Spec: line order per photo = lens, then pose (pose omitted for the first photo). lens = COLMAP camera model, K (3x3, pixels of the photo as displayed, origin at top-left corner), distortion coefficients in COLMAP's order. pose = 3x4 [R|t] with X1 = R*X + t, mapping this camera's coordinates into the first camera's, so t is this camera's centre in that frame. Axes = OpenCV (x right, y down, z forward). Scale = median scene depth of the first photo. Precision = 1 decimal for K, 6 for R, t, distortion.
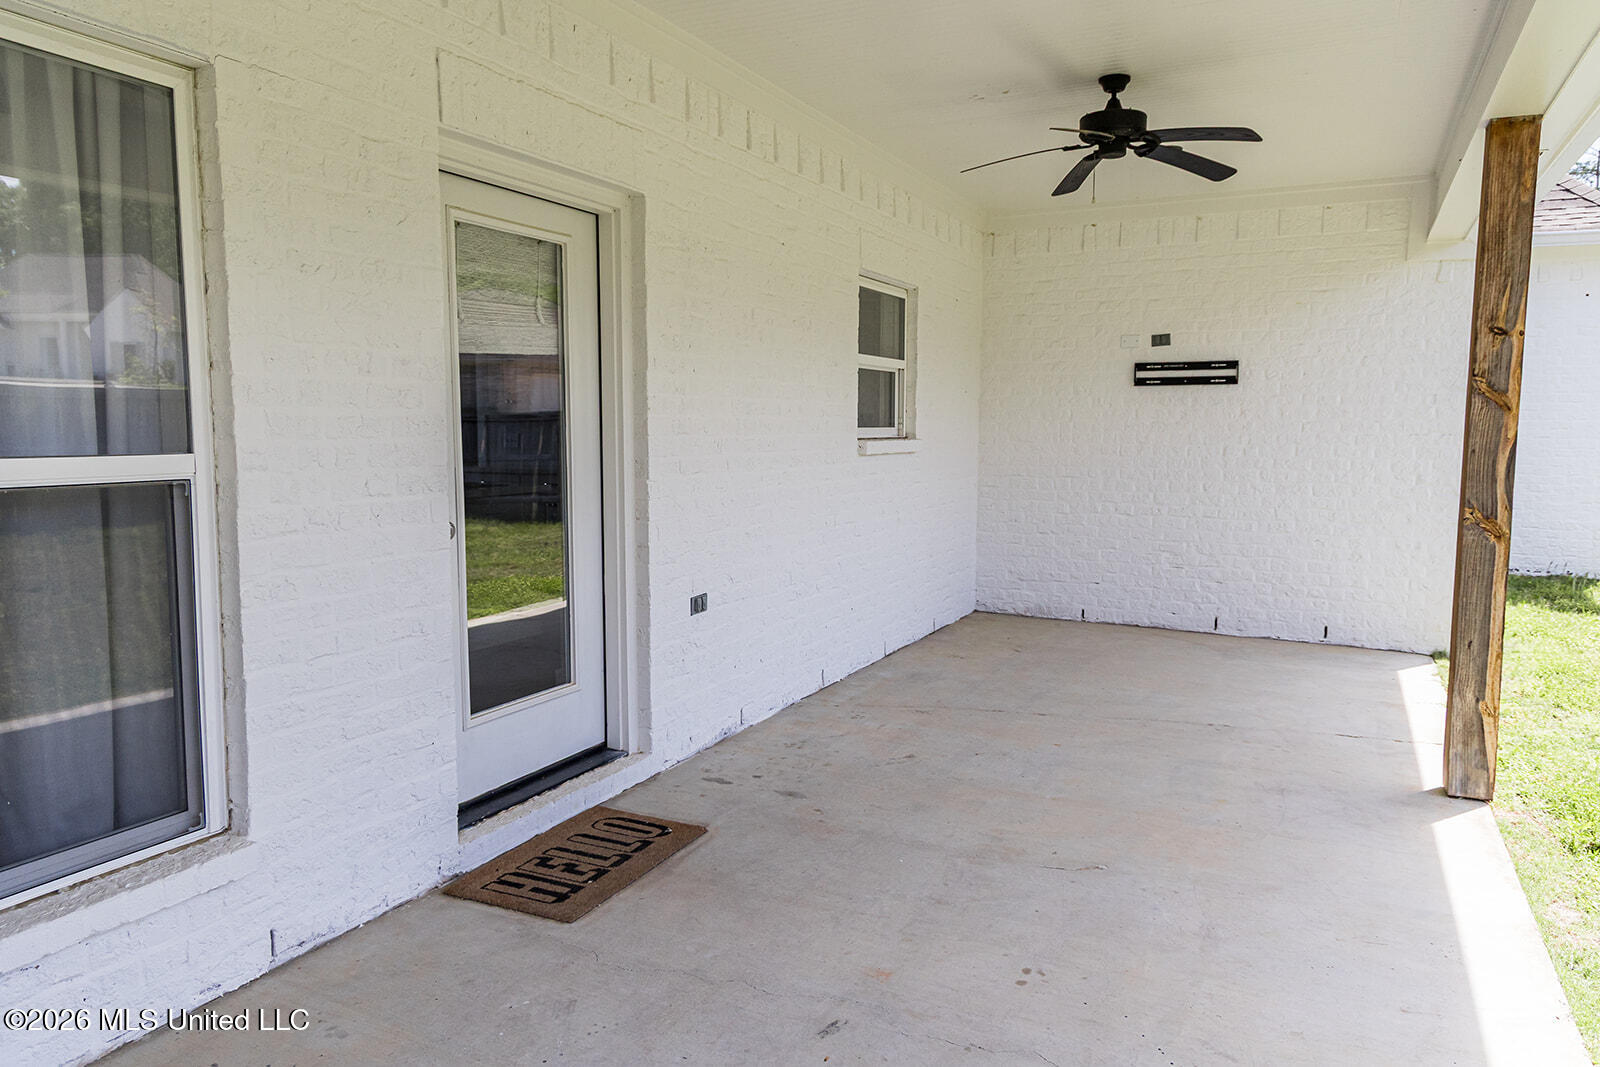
lens RADIAL K [[1085.1, 0, 811.0], [0, 1085.1, 533.1], [0, 0, 1]] dist [0.003572, 0.003264]
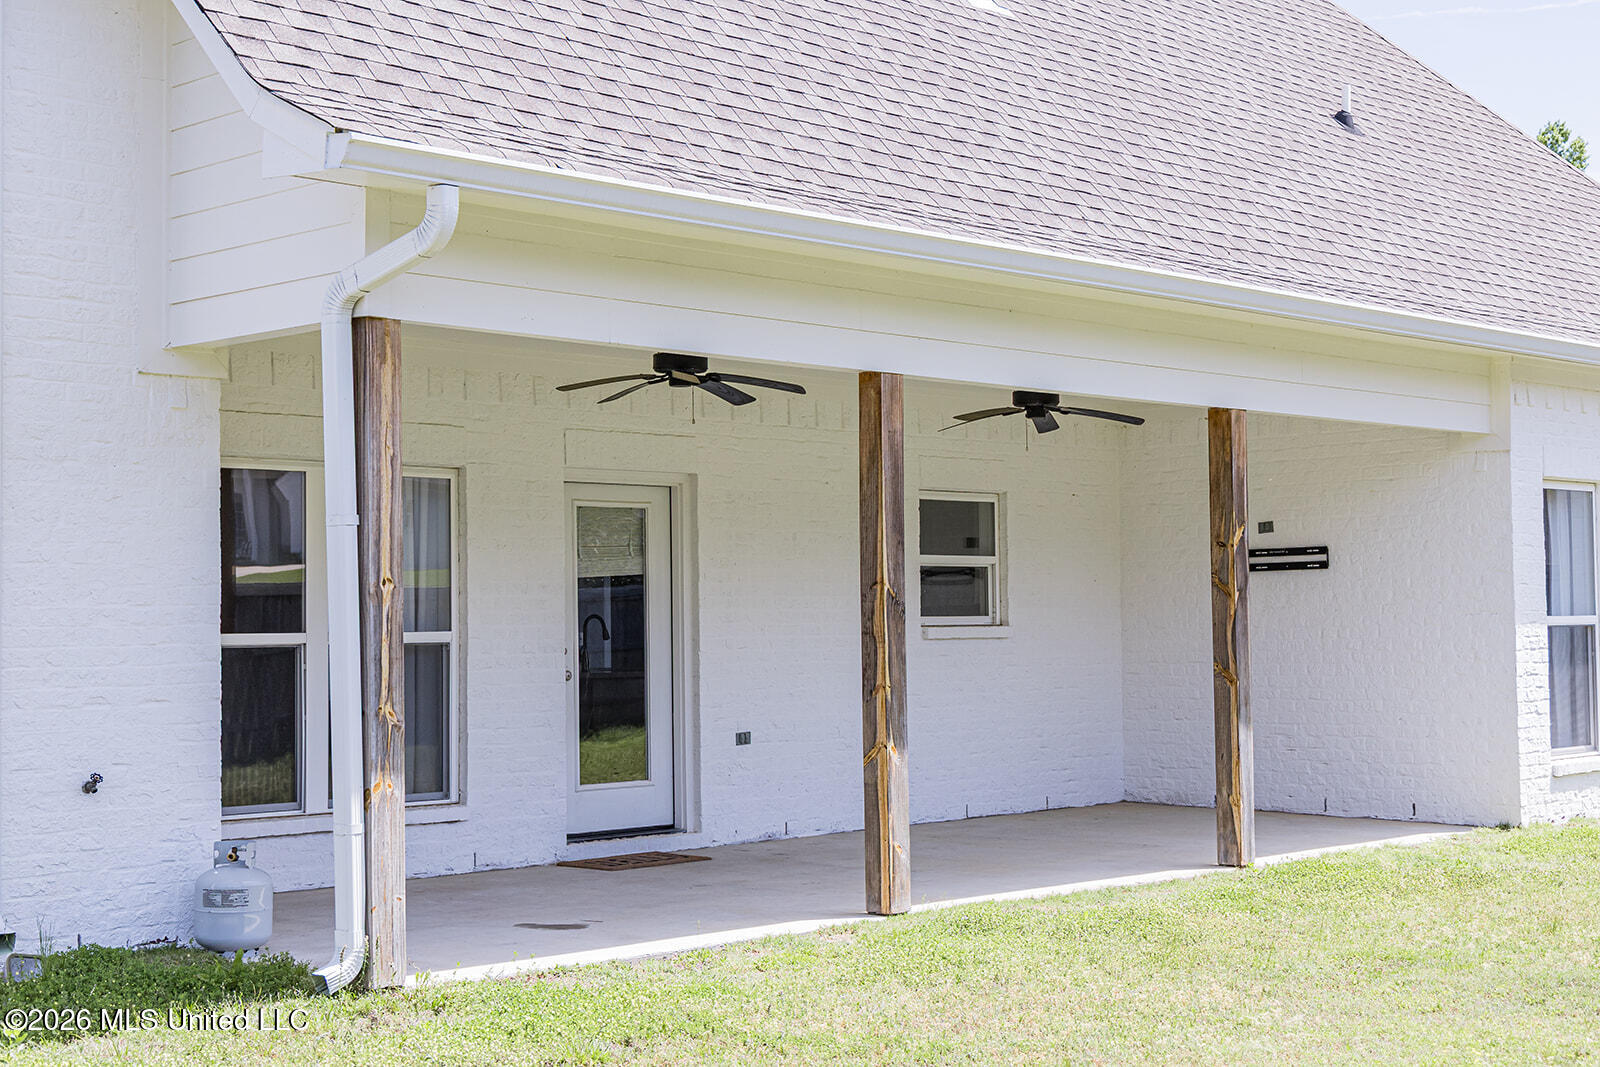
lens RADIAL K [[2303.2, 0, 800.0], [0, 2303.2, 533.5], [0, 0, 1]] dist [0.003958, -0.002978]
pose [[0.949040, -0.029146, -0.313804, 0.909920], [-0.014754, 0.990514, -0.136620, 0.205683], [0.314809, 0.134288, 0.939607, -1.841757]]
